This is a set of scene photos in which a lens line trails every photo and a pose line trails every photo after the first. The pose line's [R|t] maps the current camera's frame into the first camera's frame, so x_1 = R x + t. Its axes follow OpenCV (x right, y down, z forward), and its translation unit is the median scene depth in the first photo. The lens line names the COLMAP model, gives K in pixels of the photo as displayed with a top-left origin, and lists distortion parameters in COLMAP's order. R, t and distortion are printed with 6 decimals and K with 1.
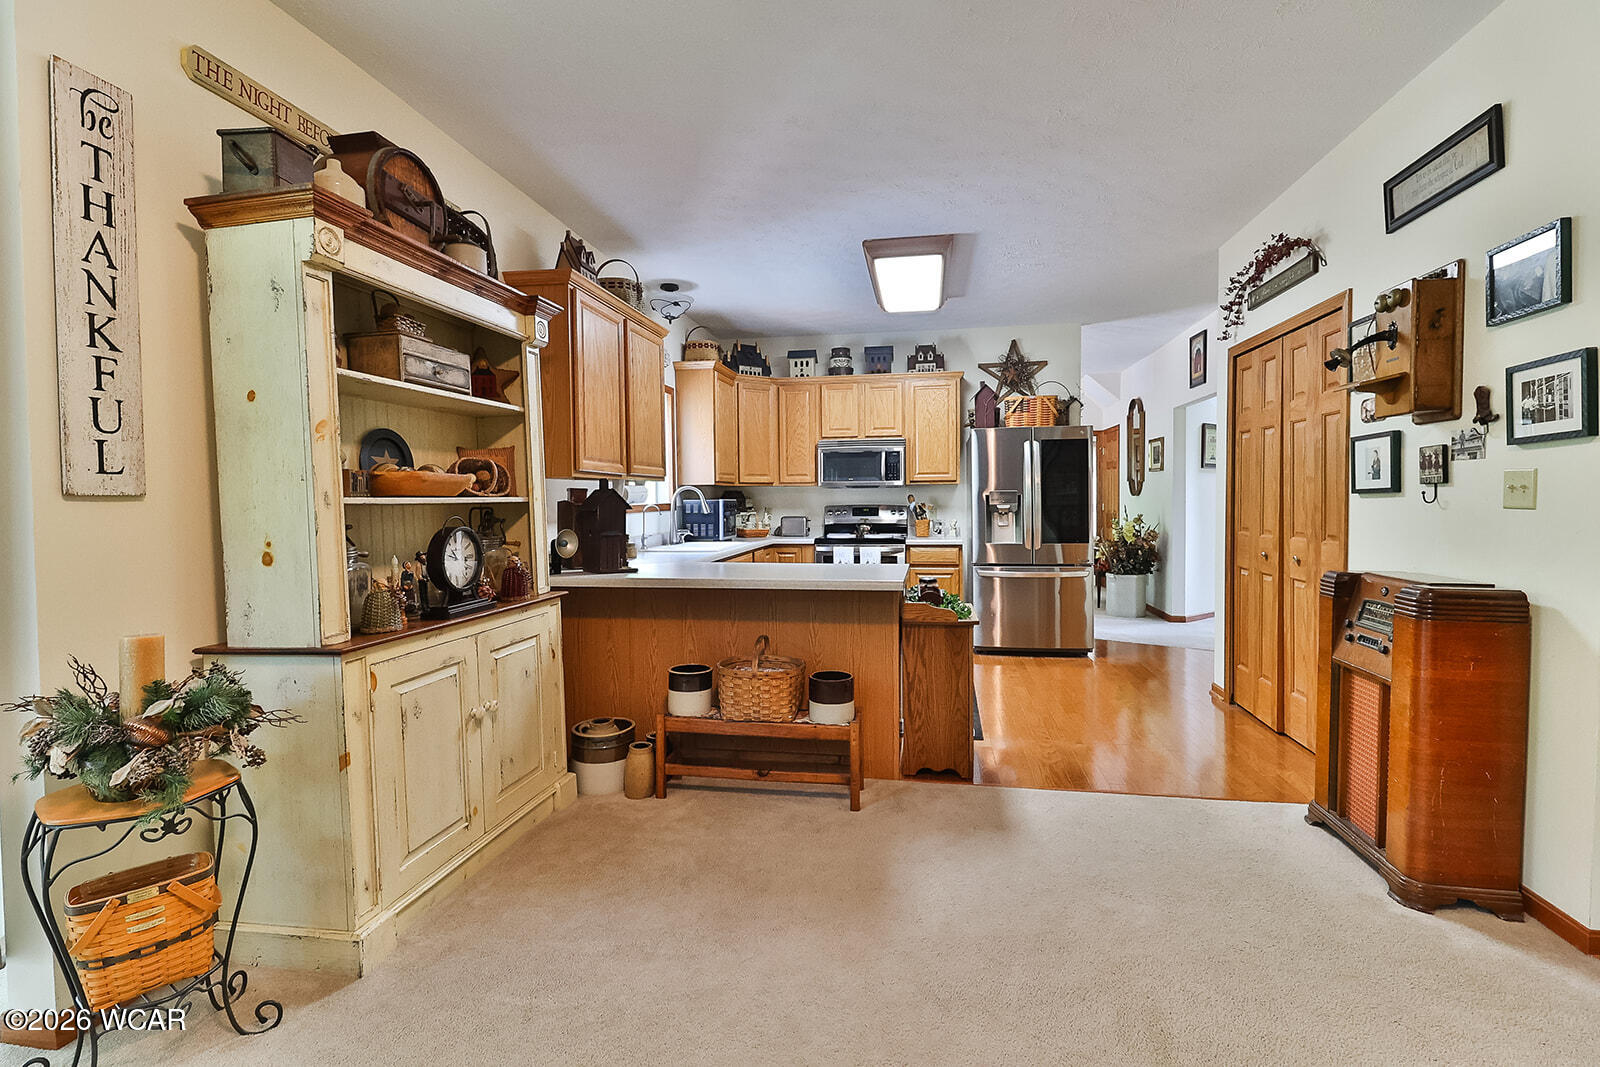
lens RADIAL K [[730.7, 0, 799.8], [0, 730.7, 527.8], [0, 0, 1]] dist [0.007923, -0.007974]
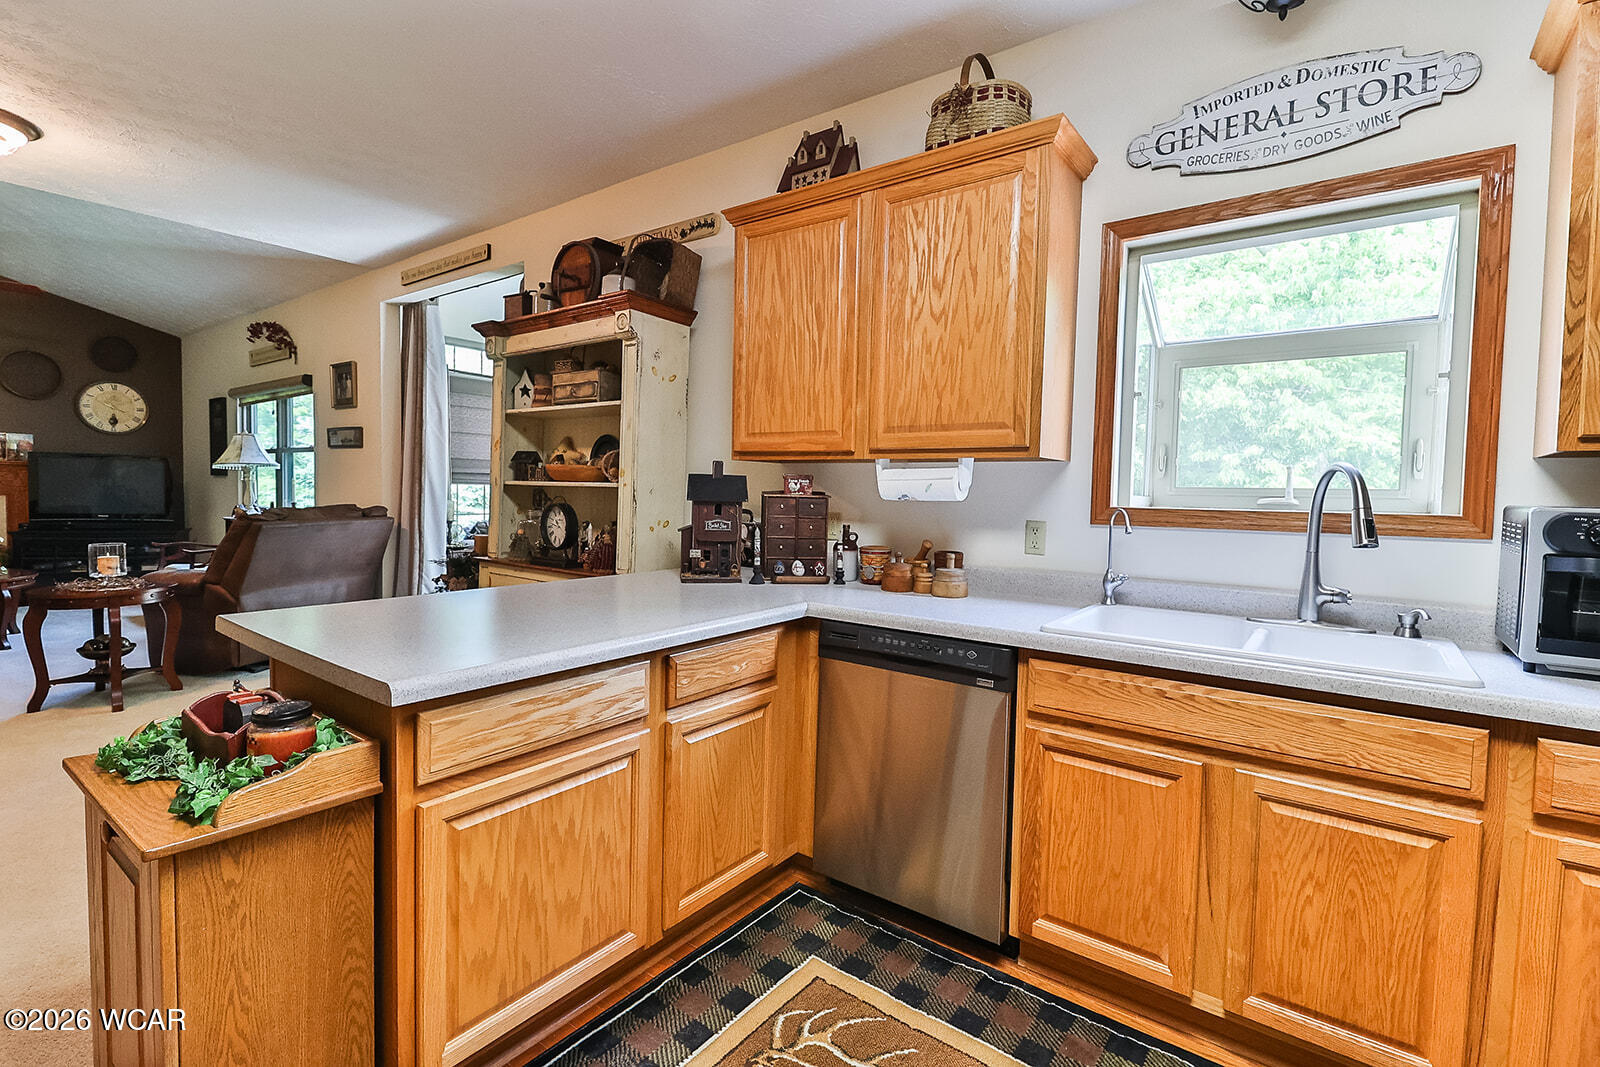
lens RADIAL K [[730.7, 0, 805.3], [0, 730.7, 525.2], [0, 0, 1]] dist [0.007923, -0.007974]
pose [[-0.451036, 0.042705, -0.891484, 0.215433], [-0.053131, 0.995798, 0.074583, -0.034235], [0.890923, 0.081005, -0.446872, 0.794188]]
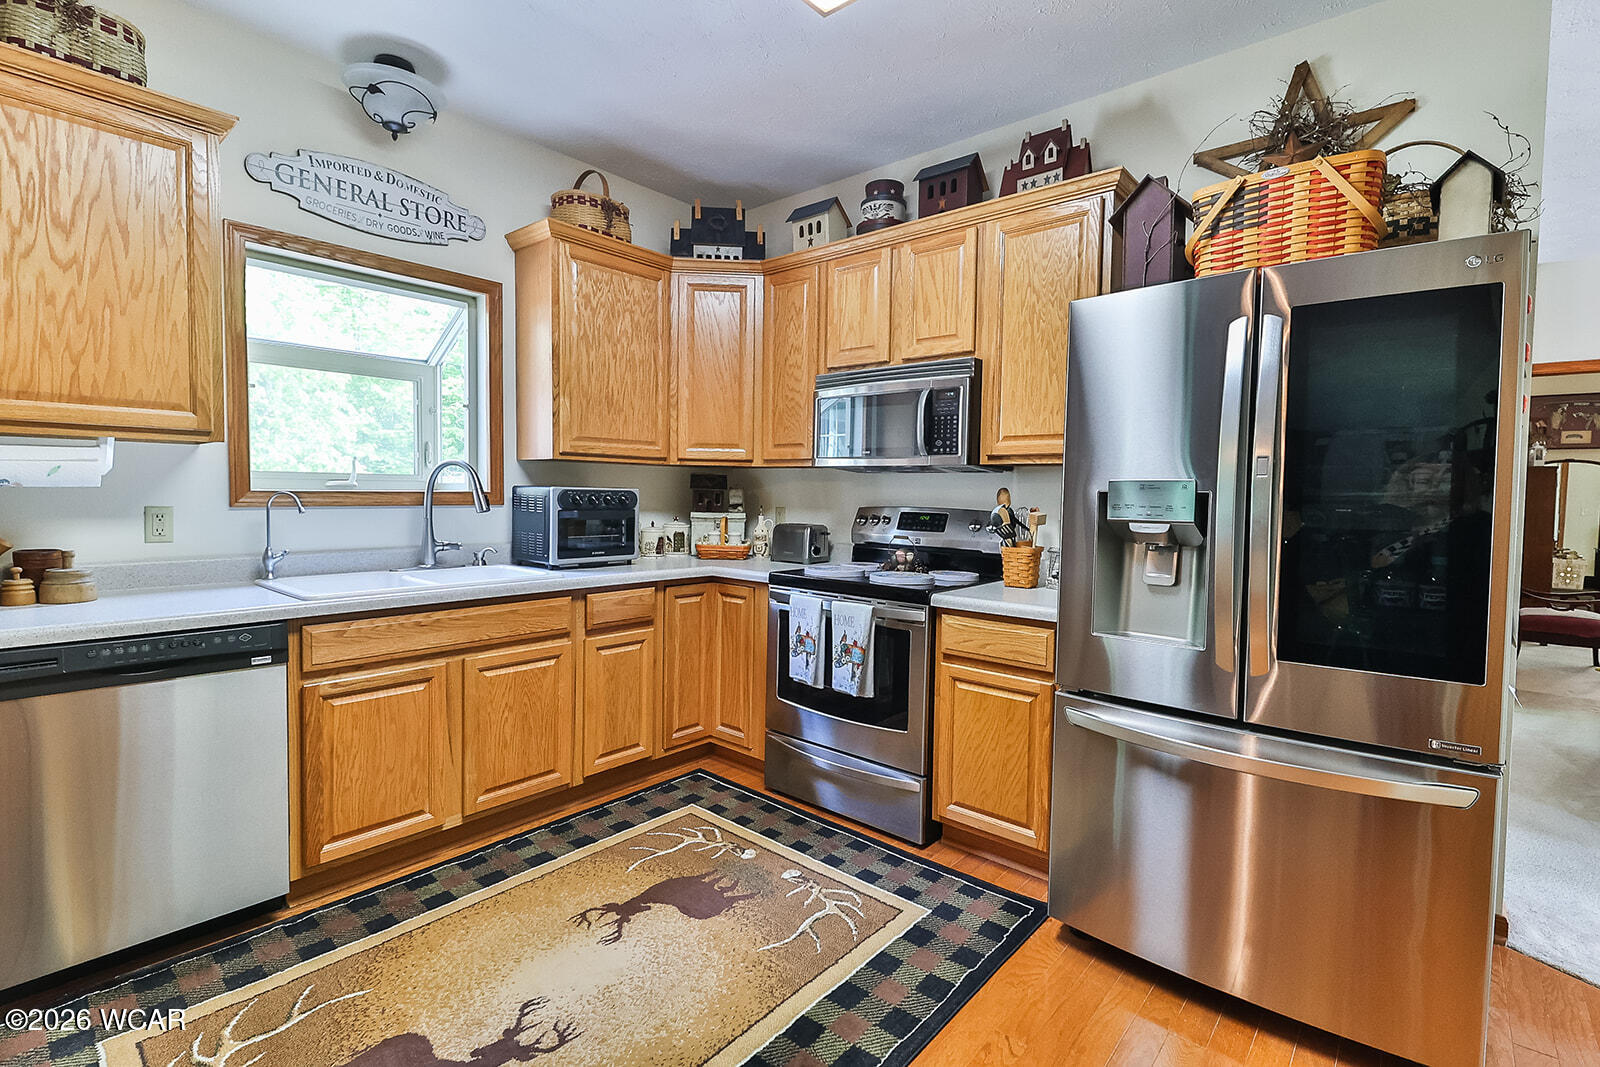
lens RADIAL K [[730.7, 0, 804.4], [0, 730.7, 527.7], [0, 0, 1]] dist [0.007923, -0.007974]
pose [[0.861485, 0.050086, -0.505307, 0.277080], [-0.047025, 0.998716, 0.018821, -0.025419], [0.505601, 0.007548, 0.862734, 0.574558]]
